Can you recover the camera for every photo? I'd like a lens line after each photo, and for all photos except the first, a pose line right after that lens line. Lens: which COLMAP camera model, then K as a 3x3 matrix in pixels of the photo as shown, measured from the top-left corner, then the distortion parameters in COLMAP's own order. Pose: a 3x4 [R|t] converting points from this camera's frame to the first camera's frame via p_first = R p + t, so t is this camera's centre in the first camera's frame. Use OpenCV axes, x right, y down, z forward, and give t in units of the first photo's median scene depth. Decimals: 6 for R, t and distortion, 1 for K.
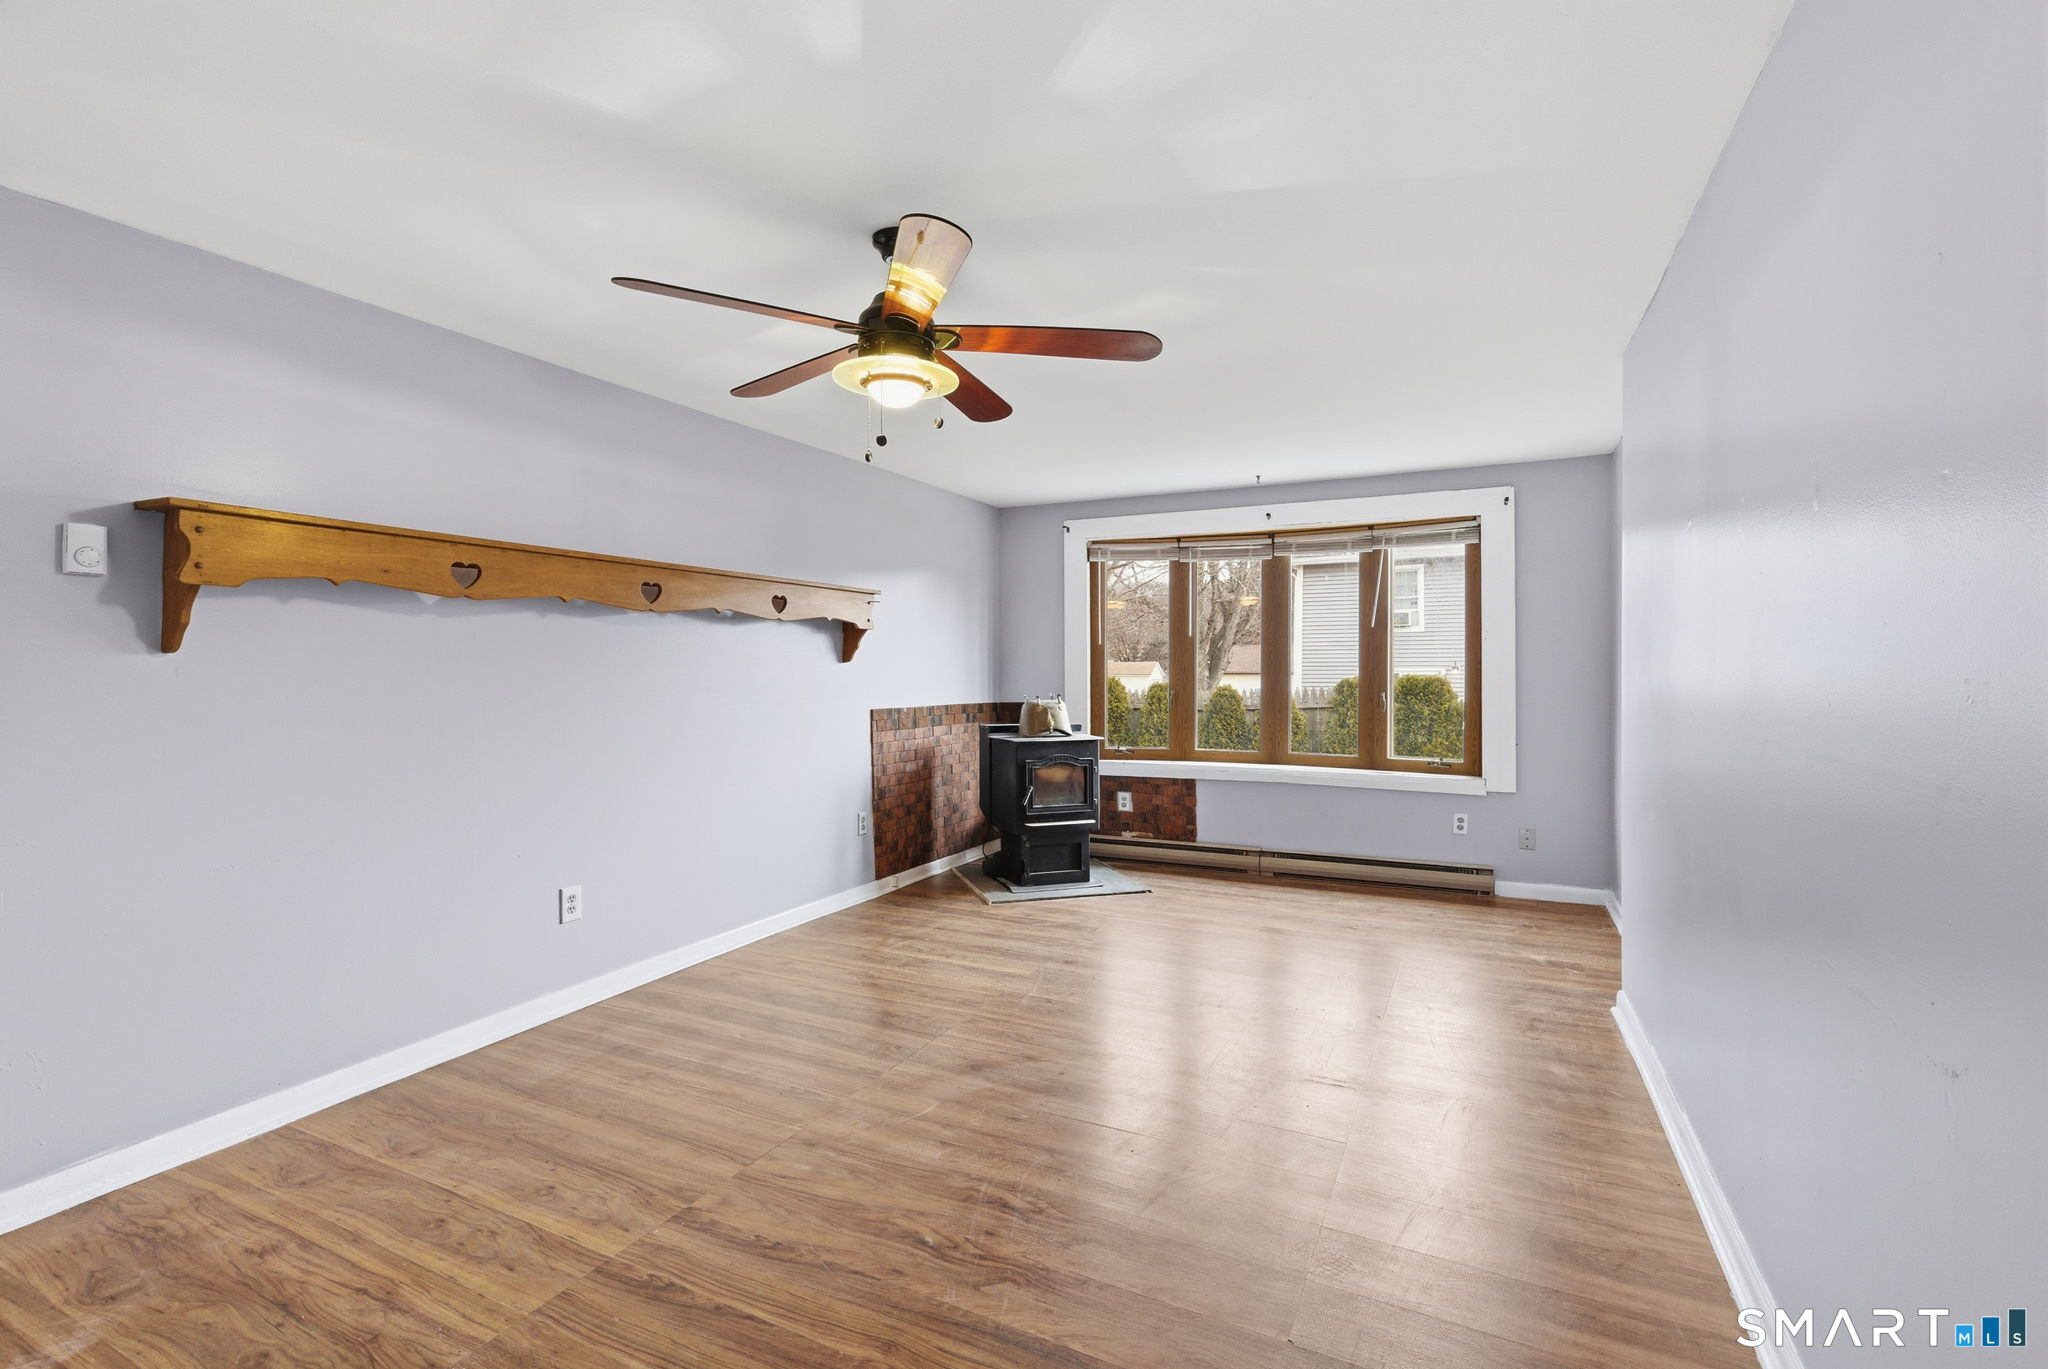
lens RADIAL K [[926.5, 0, 1022.1], [0, 926.5, 664.9], [0, 0, 1]] dist [-0.002390, 0.000001]
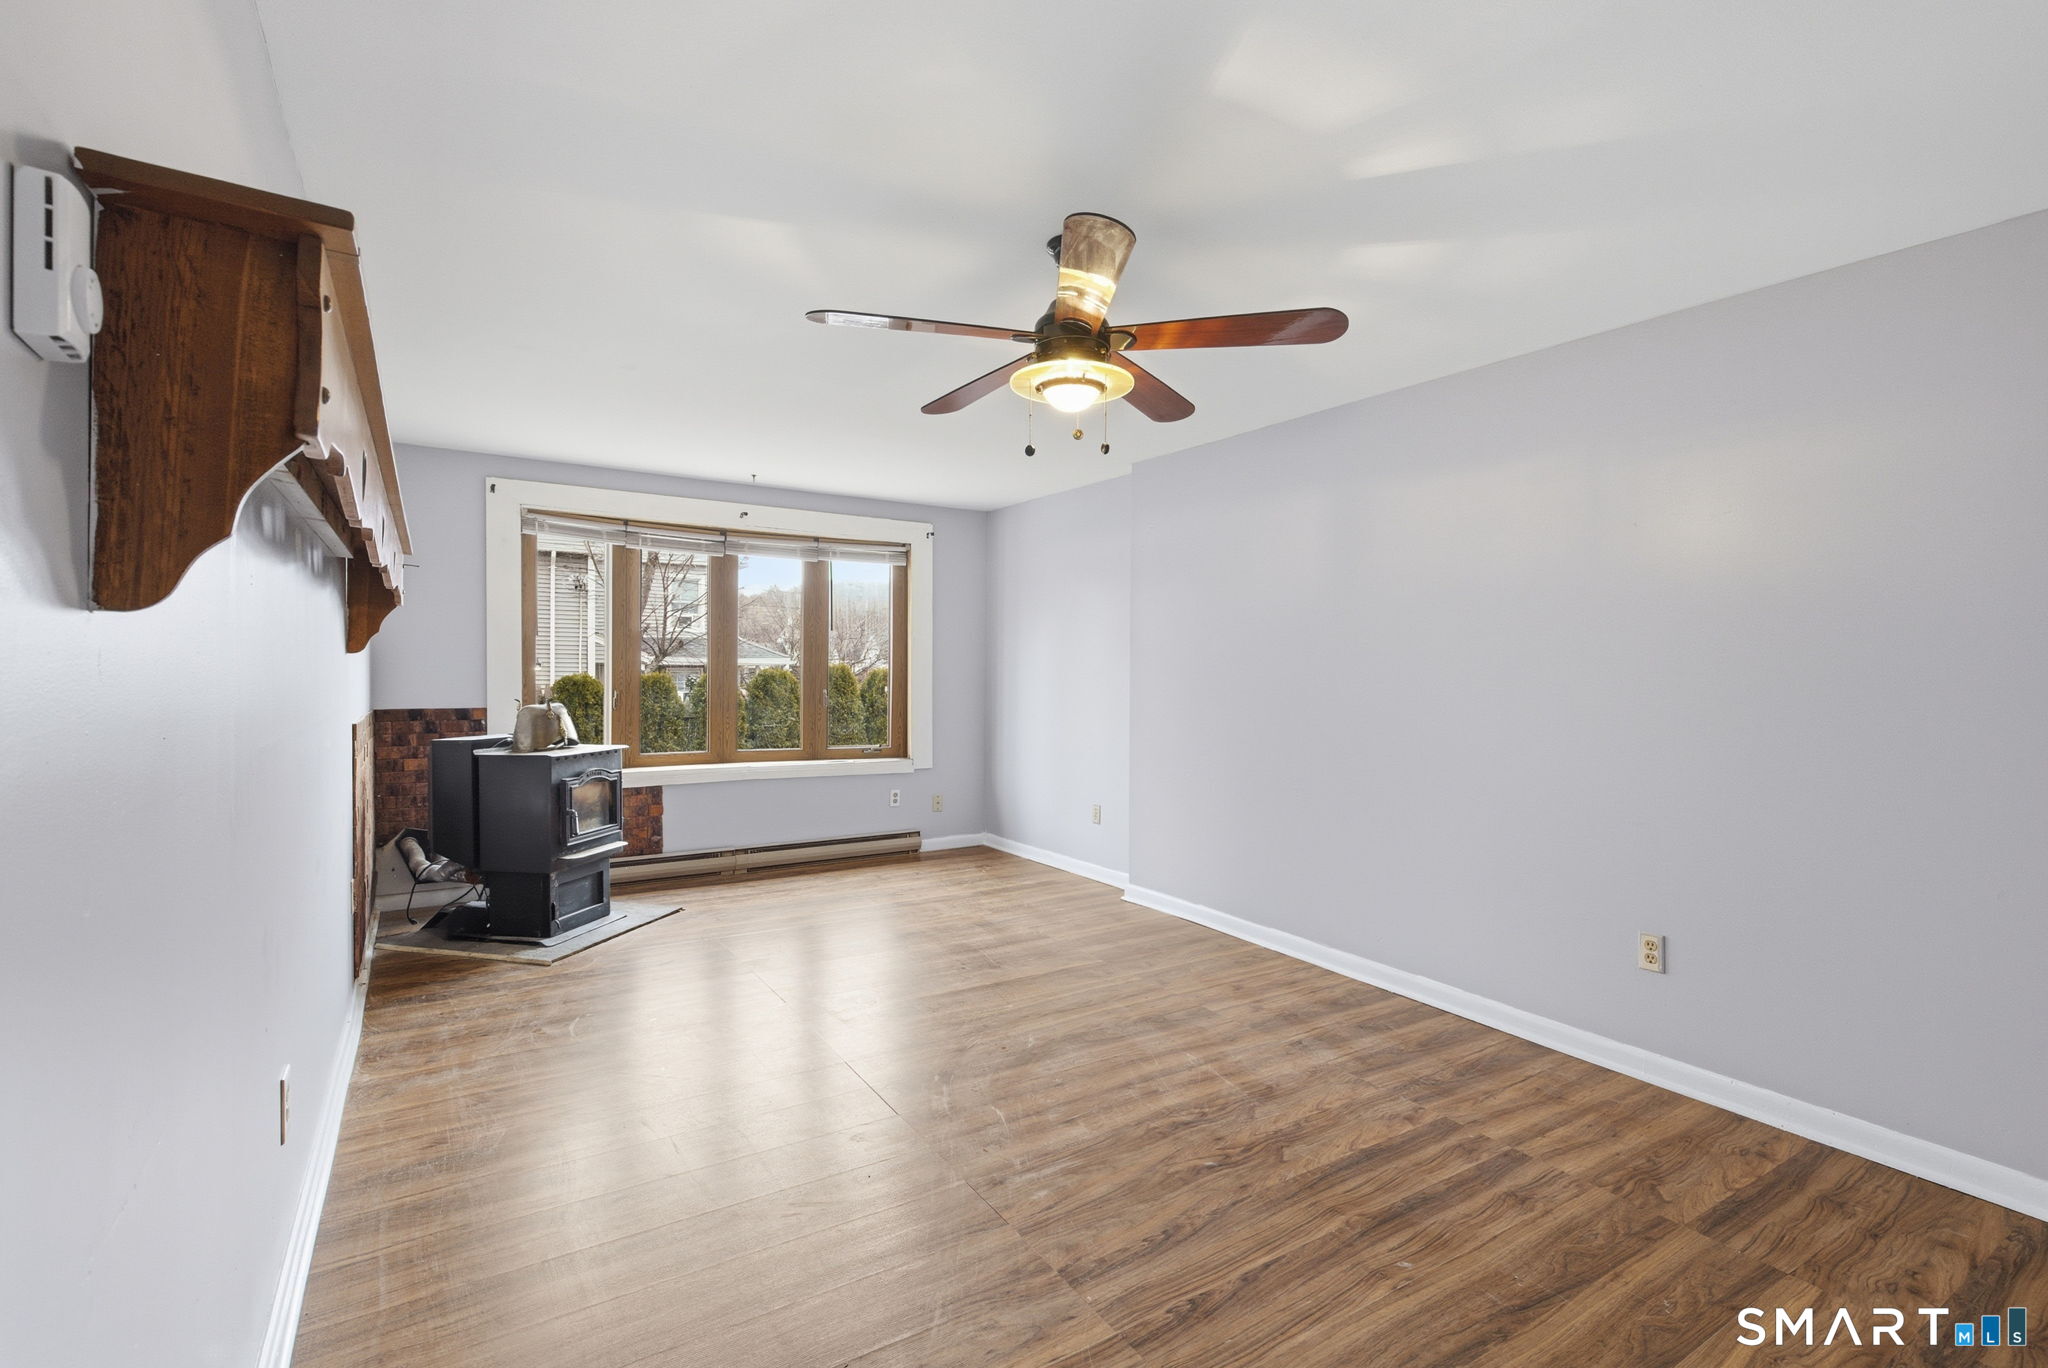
lens RADIAL K [[928.9, 0, 1024.6], [0, 928.9, 676.5], [0, 0, 1]] dist [-0.000894, 0.000235]
pose [[0.512412, -0.000112, 0.858740, -0.471510], [-0.013959, 0.999867, 0.008460, 0.001282], [-0.858626, -0.016322, 0.512342, 0.236703]]
